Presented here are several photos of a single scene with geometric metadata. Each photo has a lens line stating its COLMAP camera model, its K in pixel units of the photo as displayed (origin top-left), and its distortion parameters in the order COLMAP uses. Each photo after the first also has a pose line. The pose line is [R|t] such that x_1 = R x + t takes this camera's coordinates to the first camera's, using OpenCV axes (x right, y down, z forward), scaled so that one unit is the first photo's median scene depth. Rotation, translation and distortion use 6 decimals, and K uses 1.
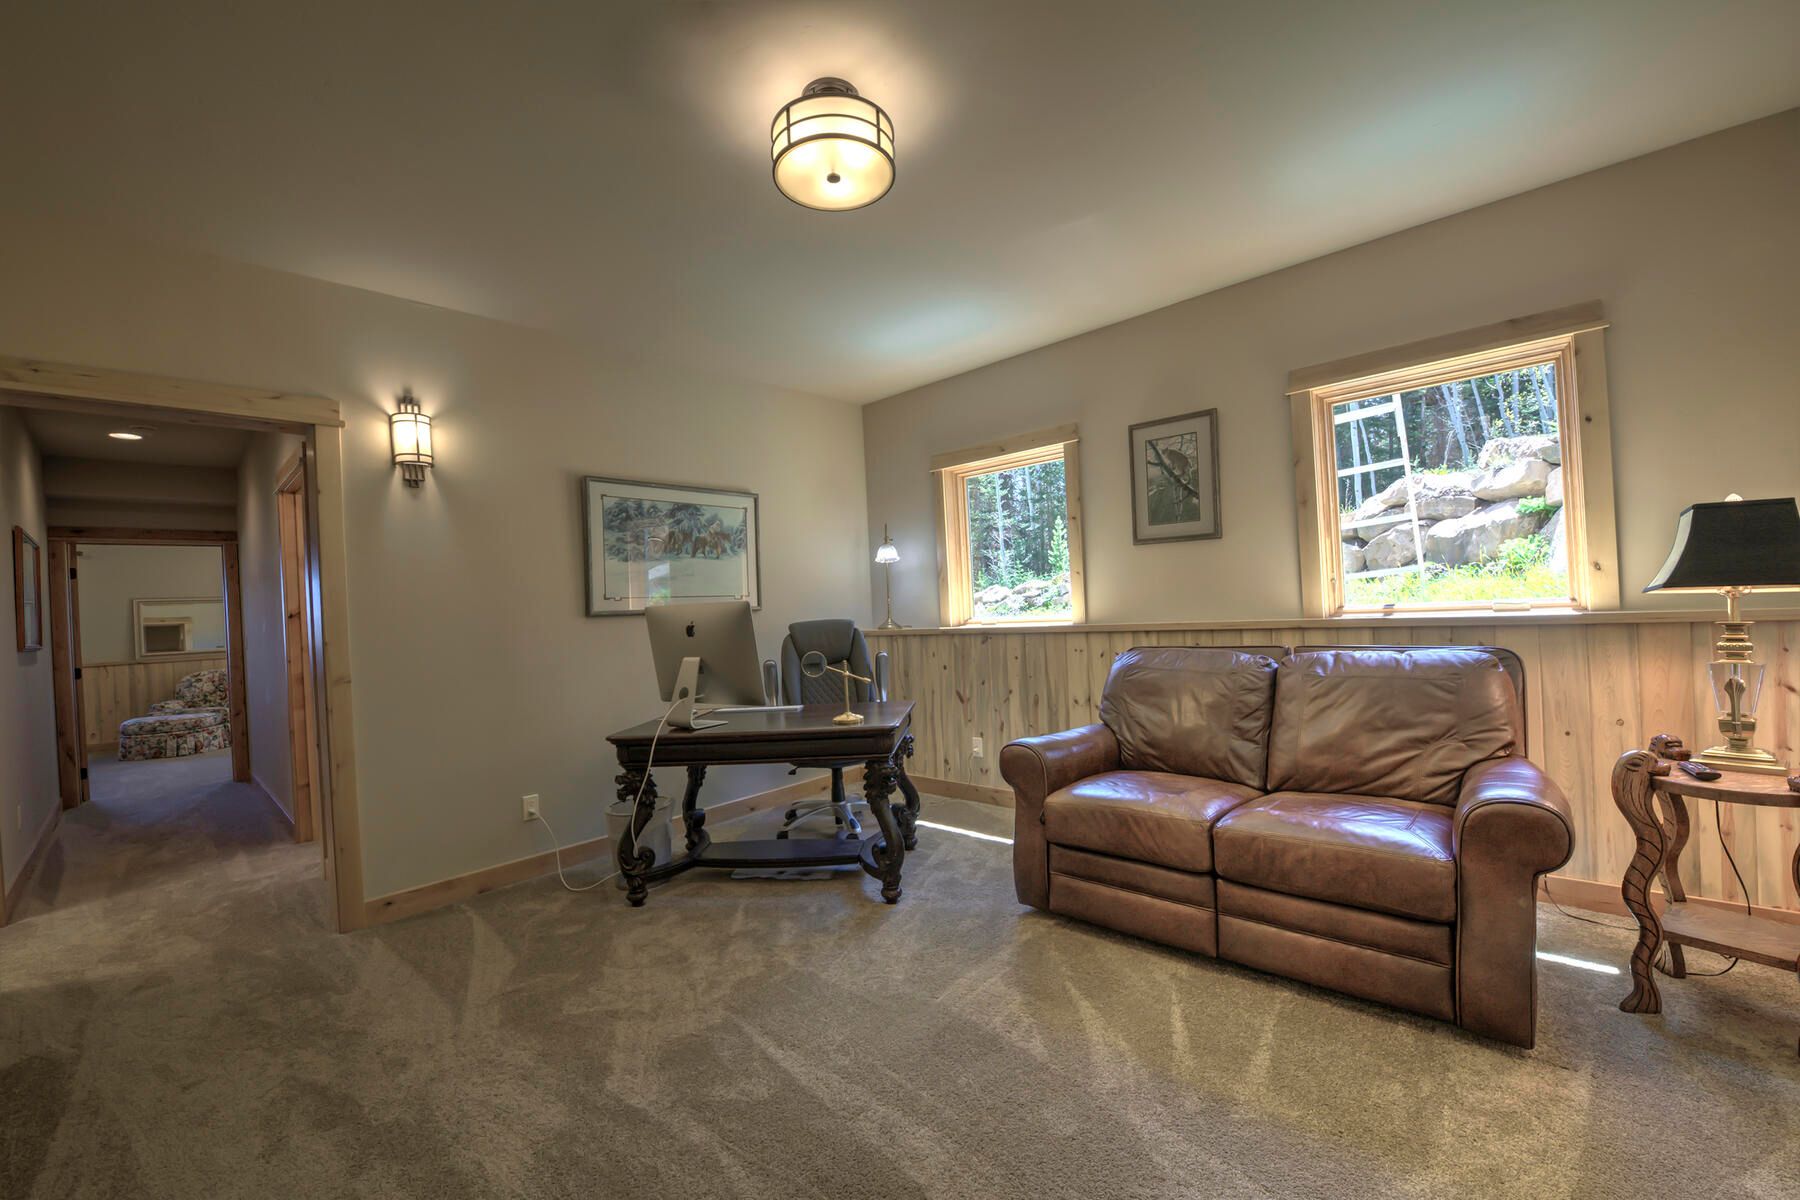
lens RADIAL K [[714.6, 0, 903.2], [0, 714.6, 602.9], [0, 0, 1]] dist [-0.017465, -0.002239]
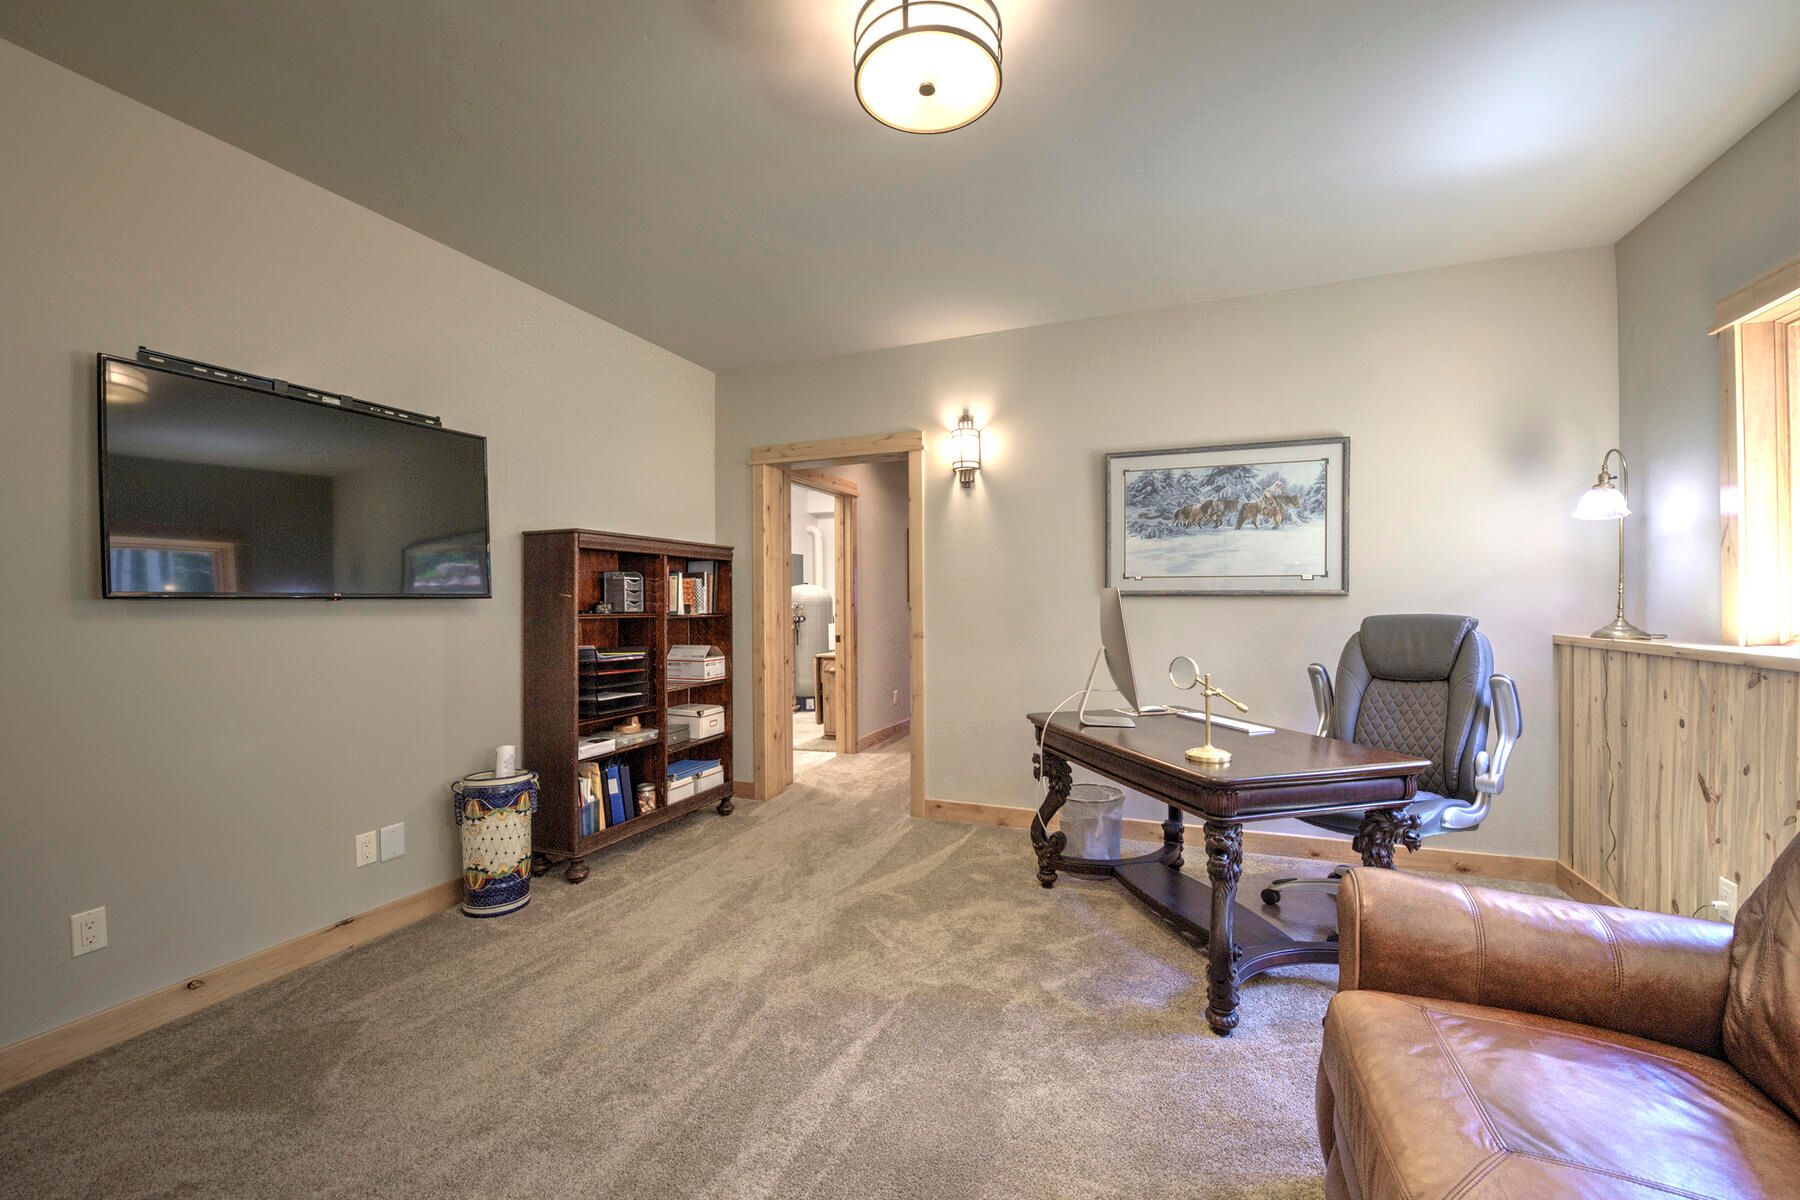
lens RADIAL K [[714.6, 0, 900.3], [0, 714.6, 601.0], [0, 0, 1]] dist [-0.017465, -0.002239]
pose [[0.353810, 0.049917, -0.933984, 0.457875], [-0.005740, 0.998672, 0.051200, -0.026844], [0.935300, -0.012754, 0.353627, 0.439999]]
